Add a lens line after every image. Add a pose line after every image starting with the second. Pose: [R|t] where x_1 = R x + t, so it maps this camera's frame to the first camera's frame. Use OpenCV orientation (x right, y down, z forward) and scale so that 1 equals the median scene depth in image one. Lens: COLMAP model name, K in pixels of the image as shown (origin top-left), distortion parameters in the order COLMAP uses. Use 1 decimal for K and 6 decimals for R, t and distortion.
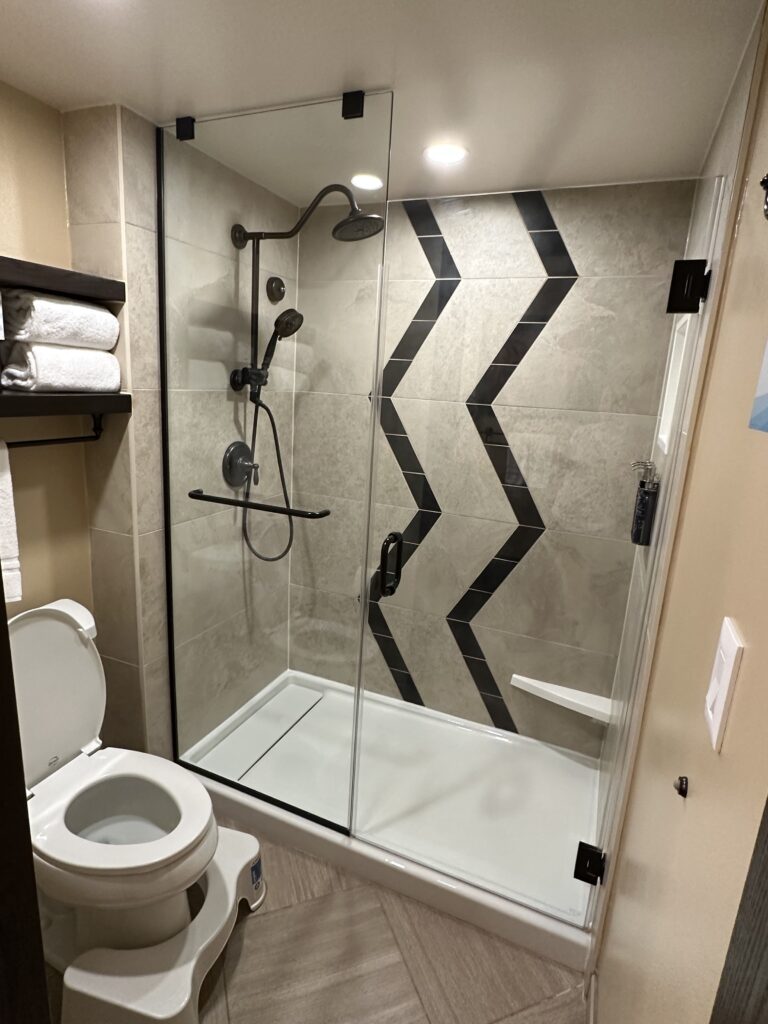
lens RADIAL K [[549.5, 0, 384.5], [0, 549.5, 509.8], [0, 0, 1]] dist [0.003987, 0.000434]
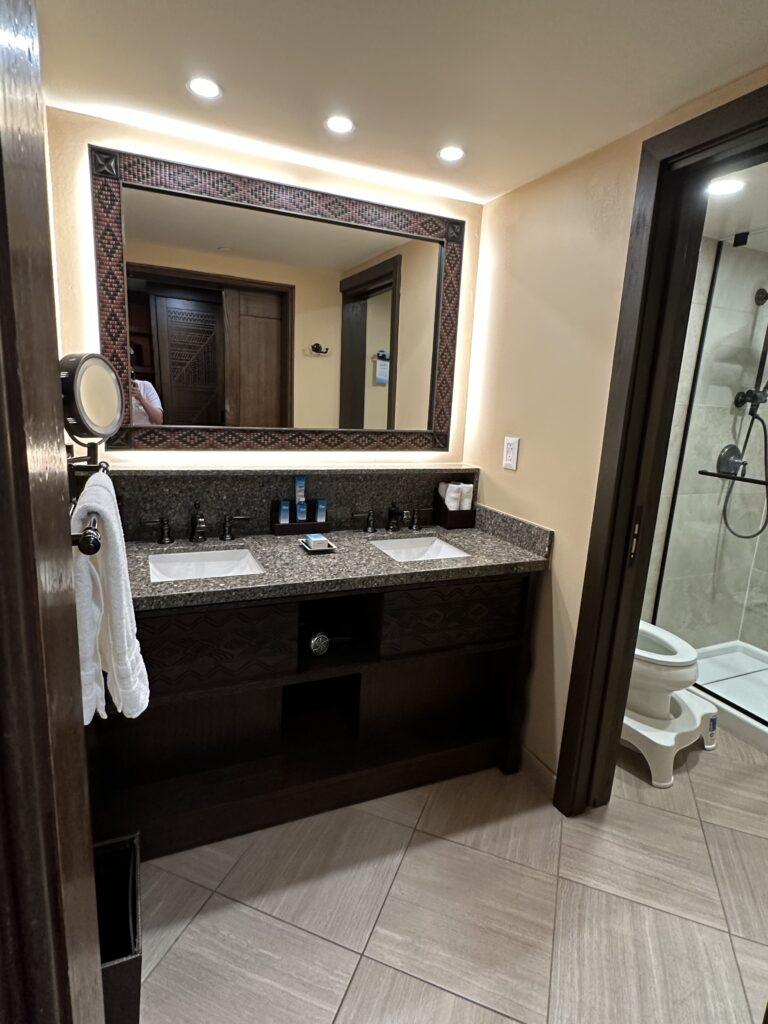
lens RADIAL K [[549.5, 0, 385.9], [0, 549.5, 512.5], [0, 0, 1]] dist [0.003987, 0.000434]
pose [[0.743737, 0.121100, -0.657412, 0.012607], [-0.163353, 0.986563, -0.003071, 0.193884], [0.648206, 0.109674, 0.753525, -0.586254]]
